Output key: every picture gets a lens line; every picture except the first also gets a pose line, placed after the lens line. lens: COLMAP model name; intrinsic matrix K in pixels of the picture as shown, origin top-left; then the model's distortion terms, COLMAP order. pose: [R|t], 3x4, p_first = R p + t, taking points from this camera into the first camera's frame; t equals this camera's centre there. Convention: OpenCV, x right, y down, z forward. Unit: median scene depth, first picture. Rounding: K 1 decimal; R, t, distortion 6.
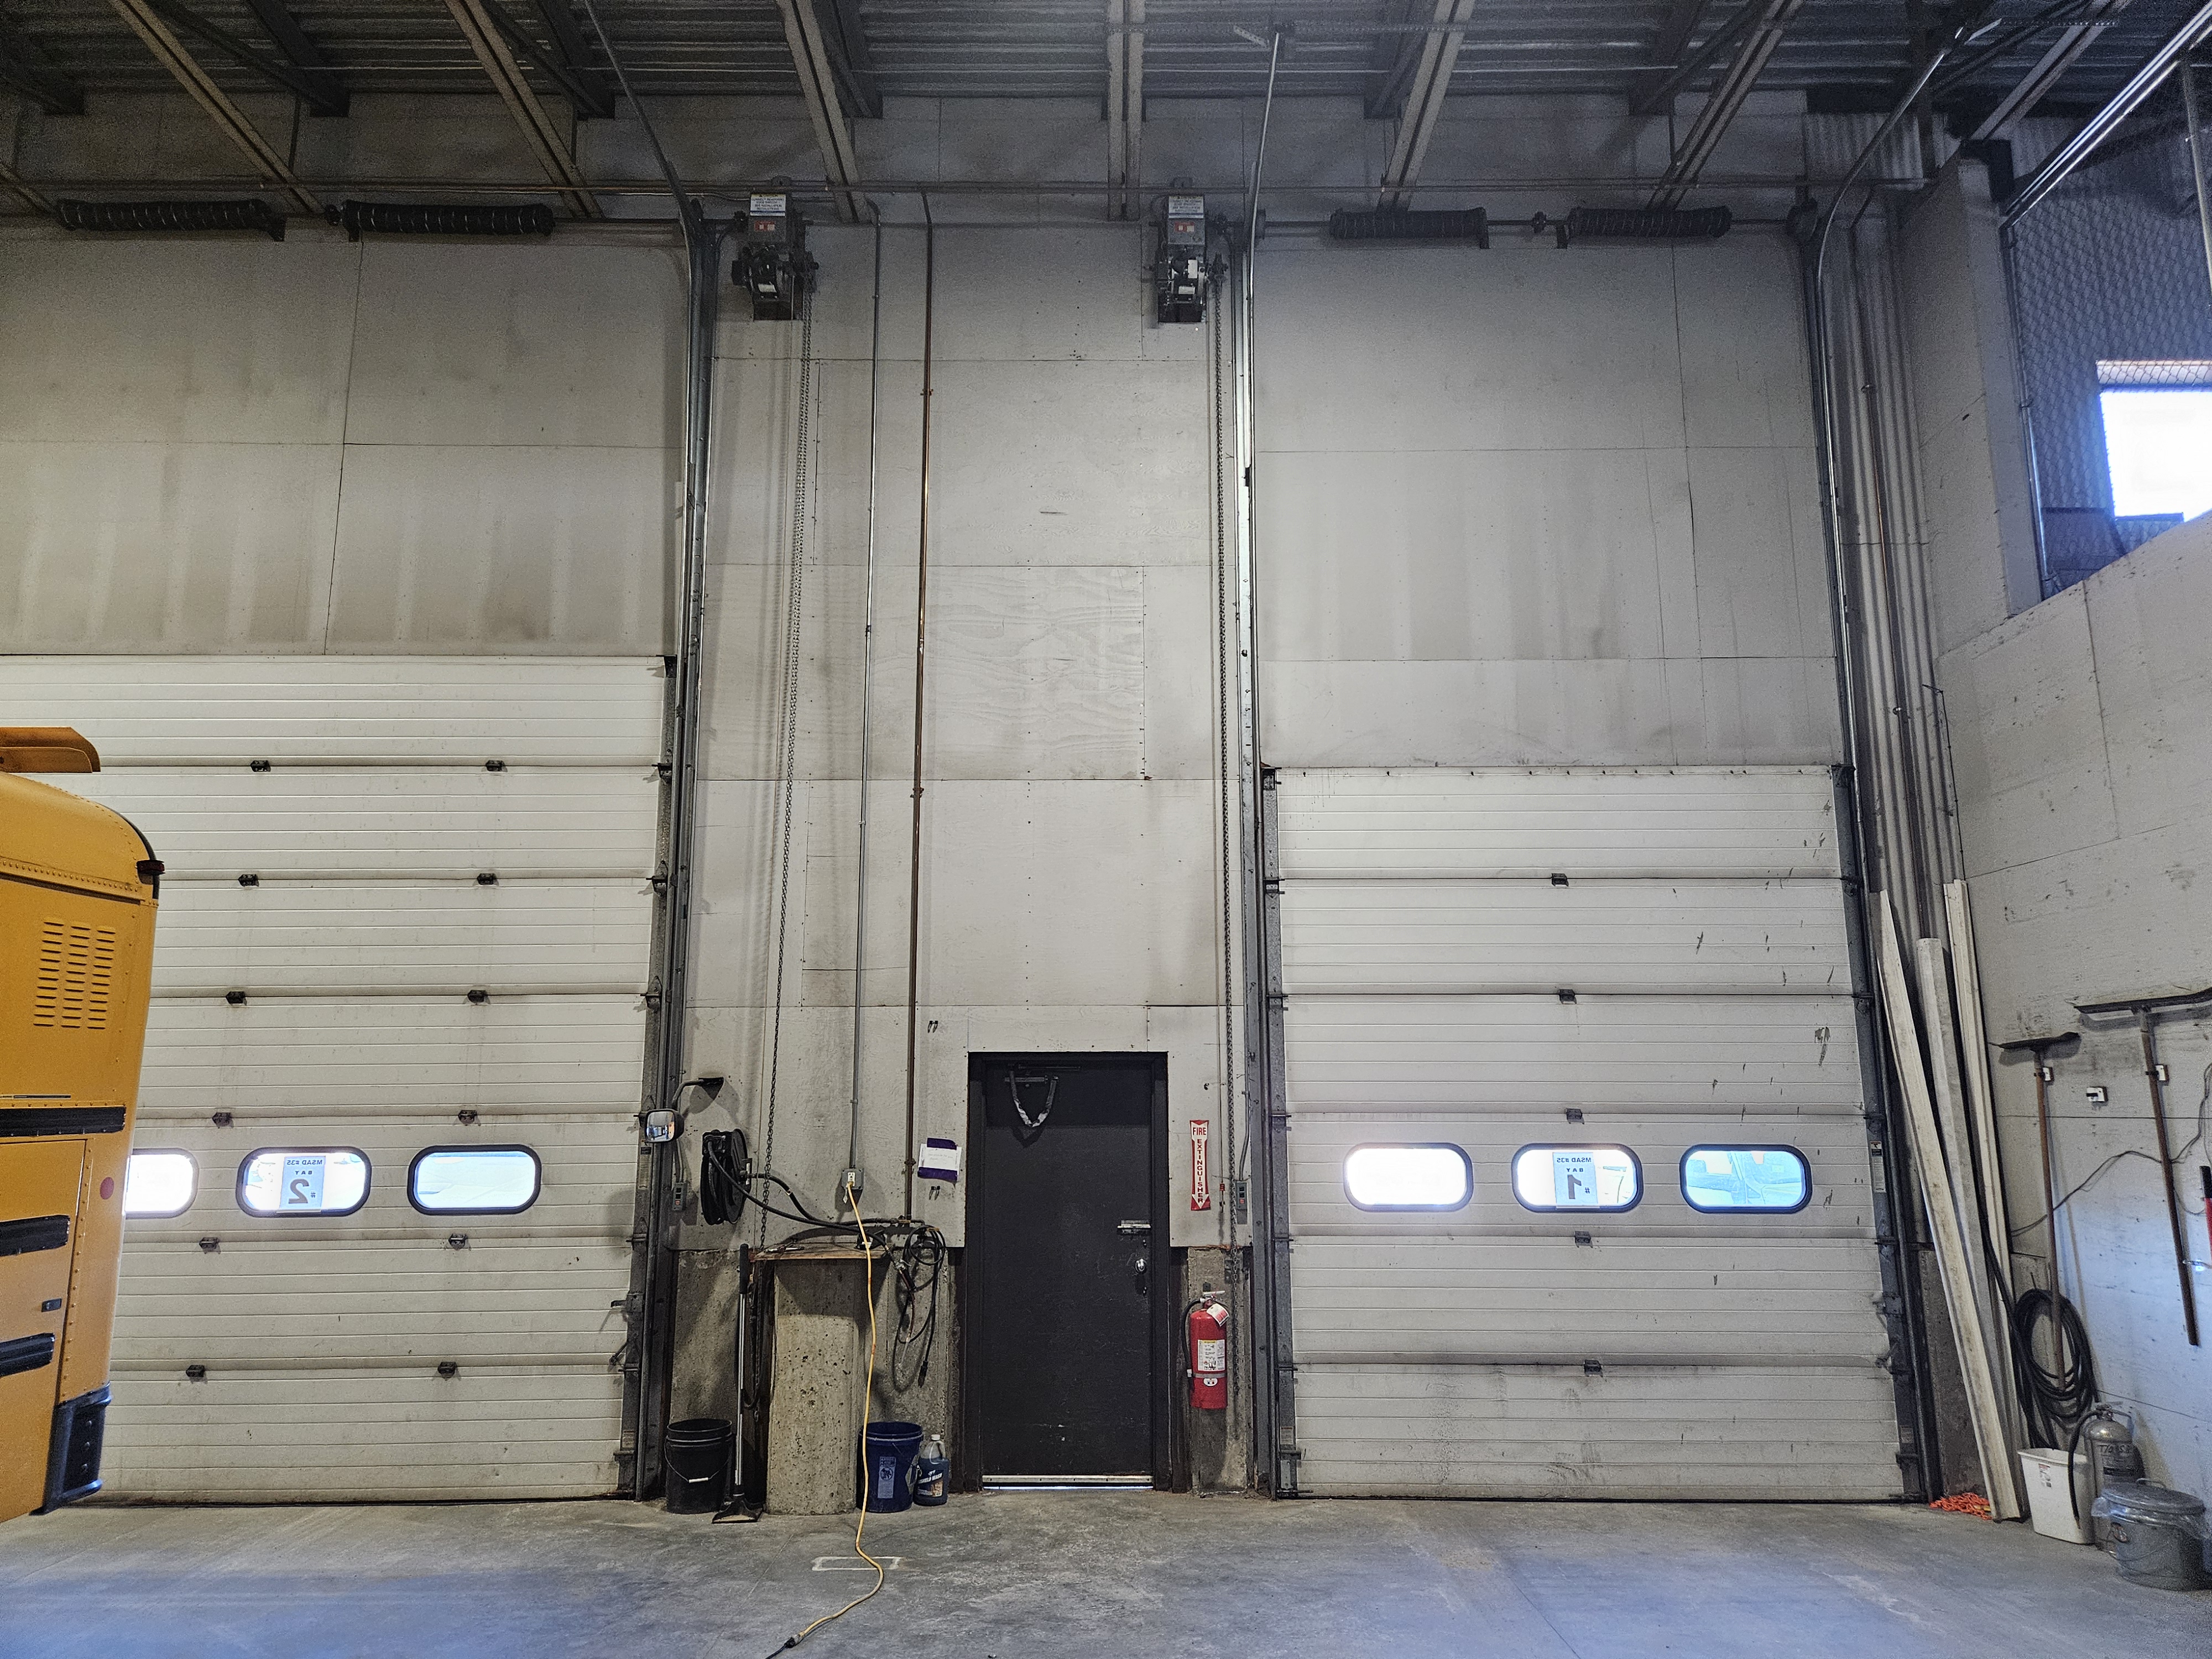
lens RADIAL K [[1474.8, 0, 1116.5], [0, 1474.8, 830.2], [0, 0, 1]] dist [0.071852, -0.048926]
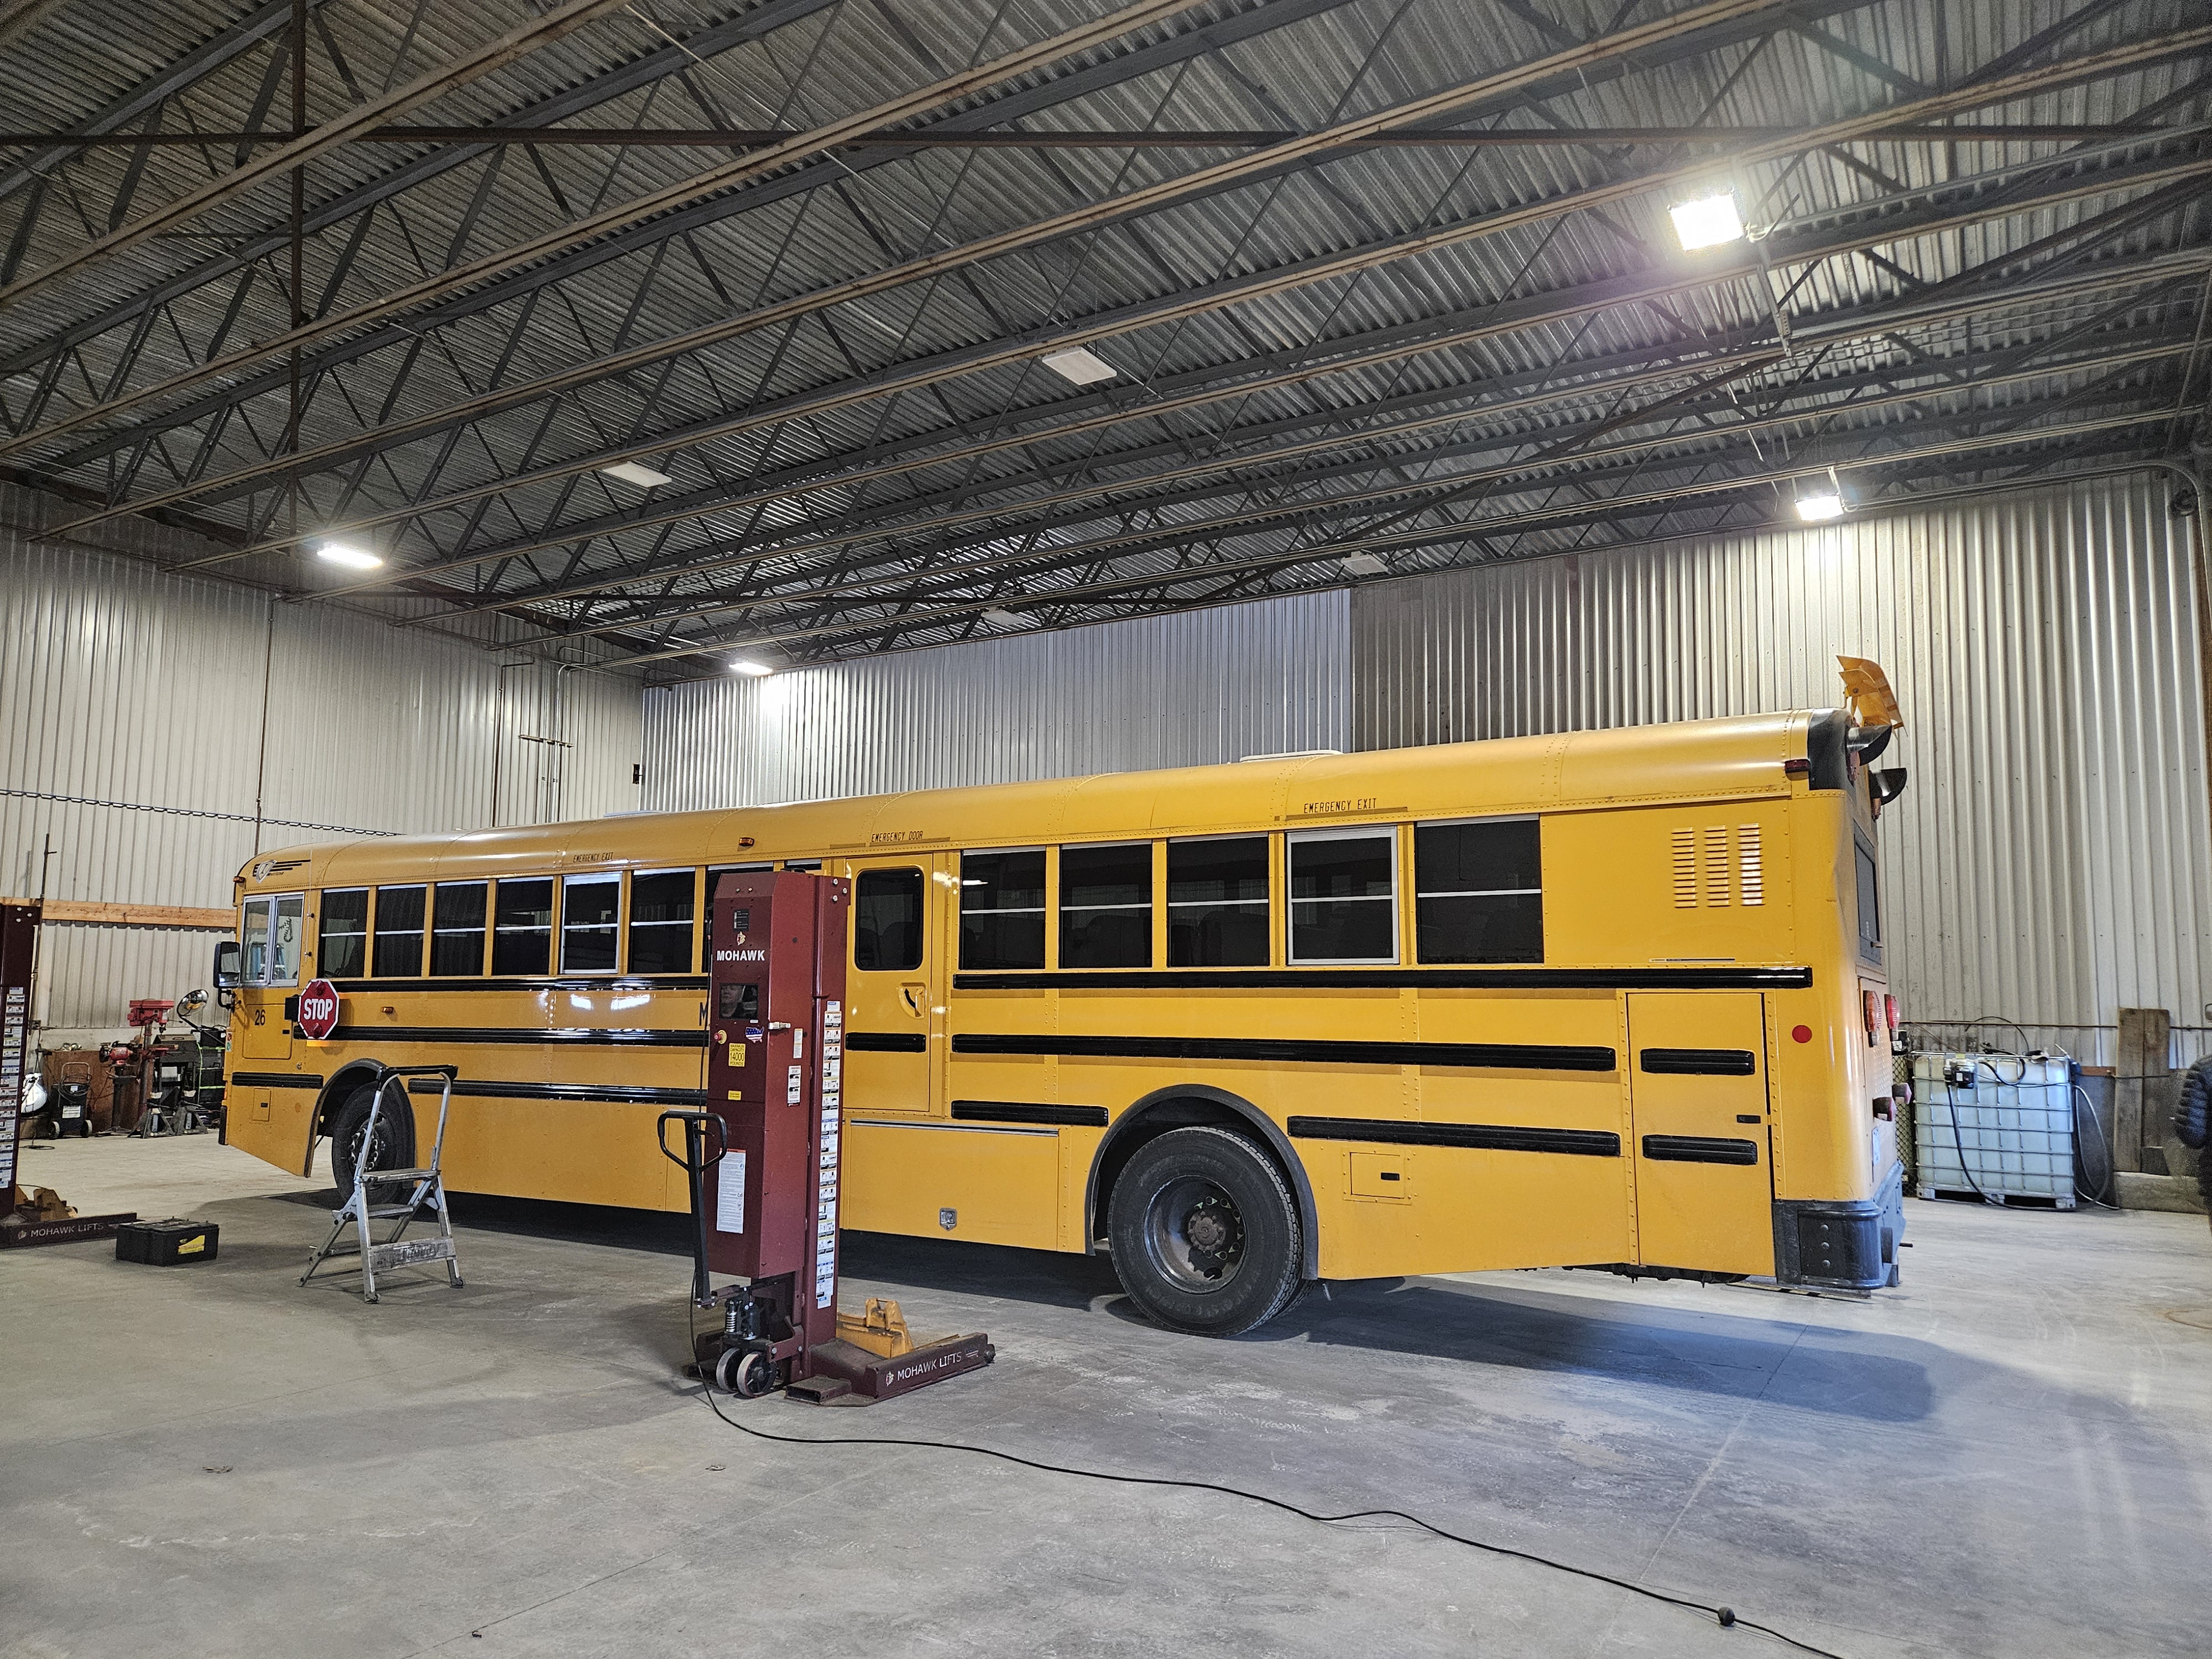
lens RADIAL K [[1474.8, 0, 1103.3], [0, 1474.8, 851.3], [0, 0, 1]] dist [0.071852, -0.048926]
pose [[-0.519912, -0.089916, -0.849474, 0.439139], [0.147099, 0.970165, -0.192721, 0.165621], [0.841459, -0.225155, -0.491174, 0.781825]]
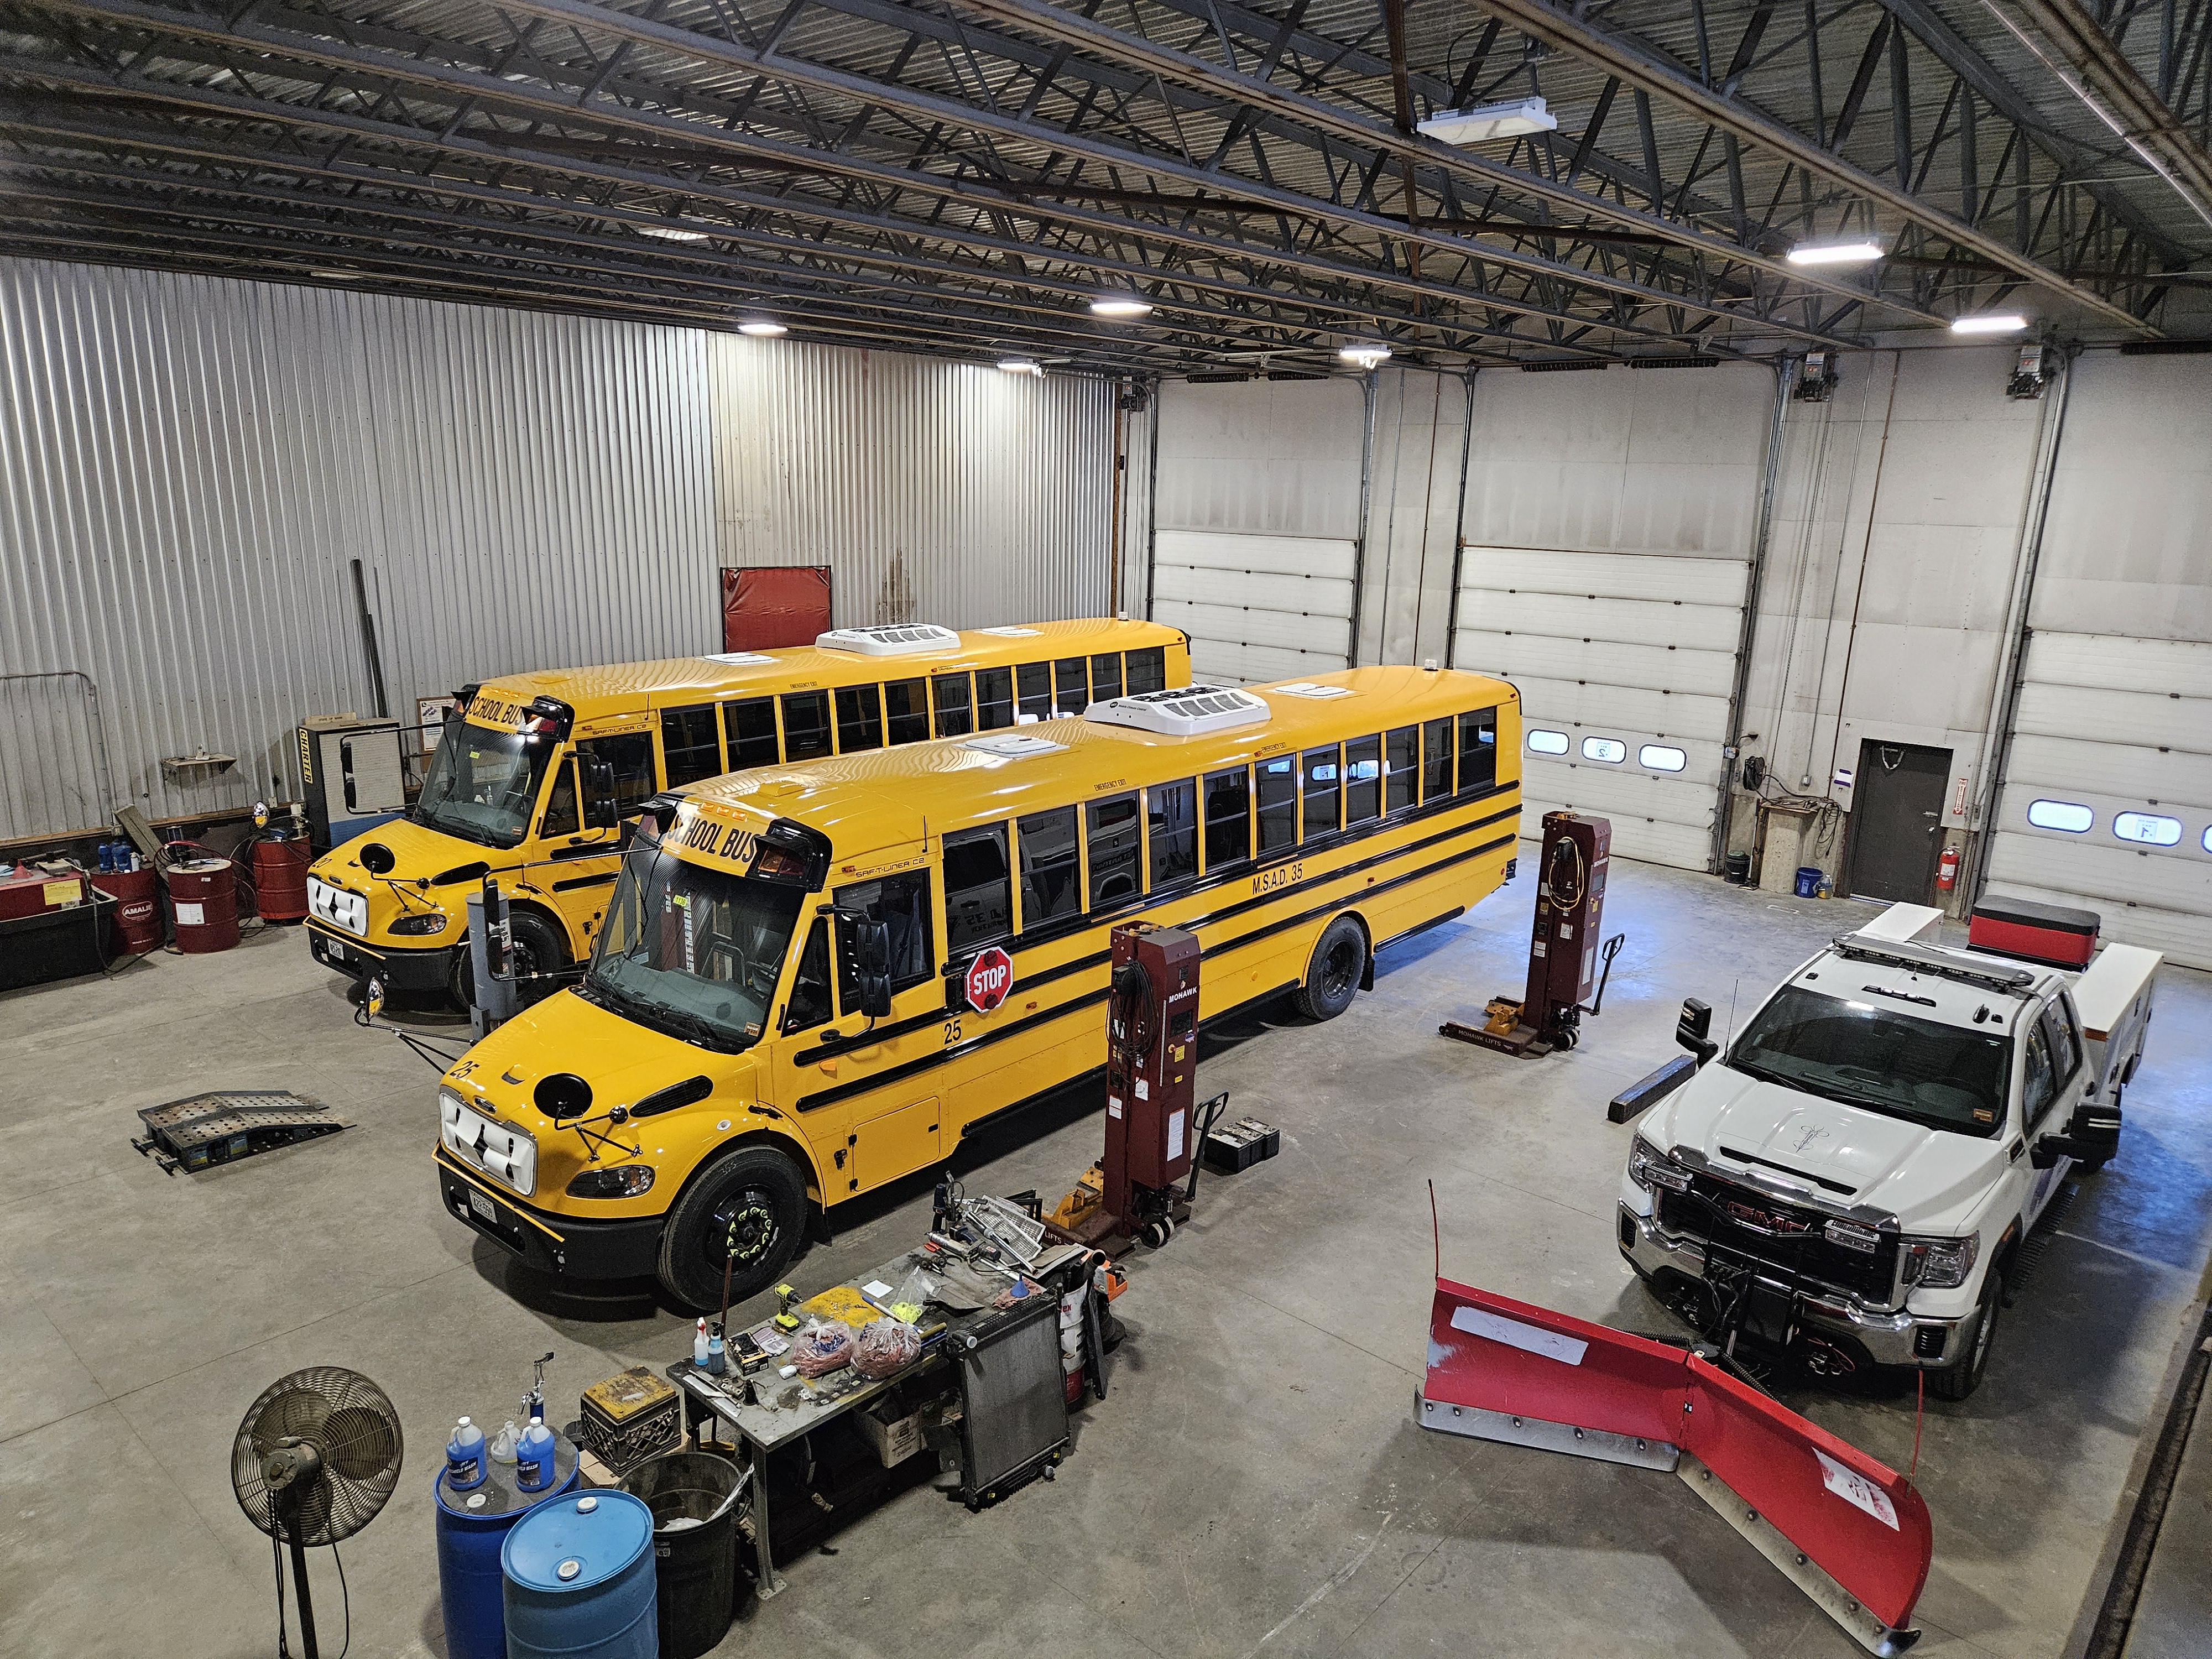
lens RADIAL K [[1474.8, 0, 1105.0], [0, 1474.8, 850.0], [0, 0, 1]] dist [0.071852, -0.048926]
pose [[0.739325, 0.187235, -0.646793, 0.613842], [0.093445, 0.922738, 0.373929, -0.725470], [0.666833, -0.336895, 0.664707, -1.554998]]
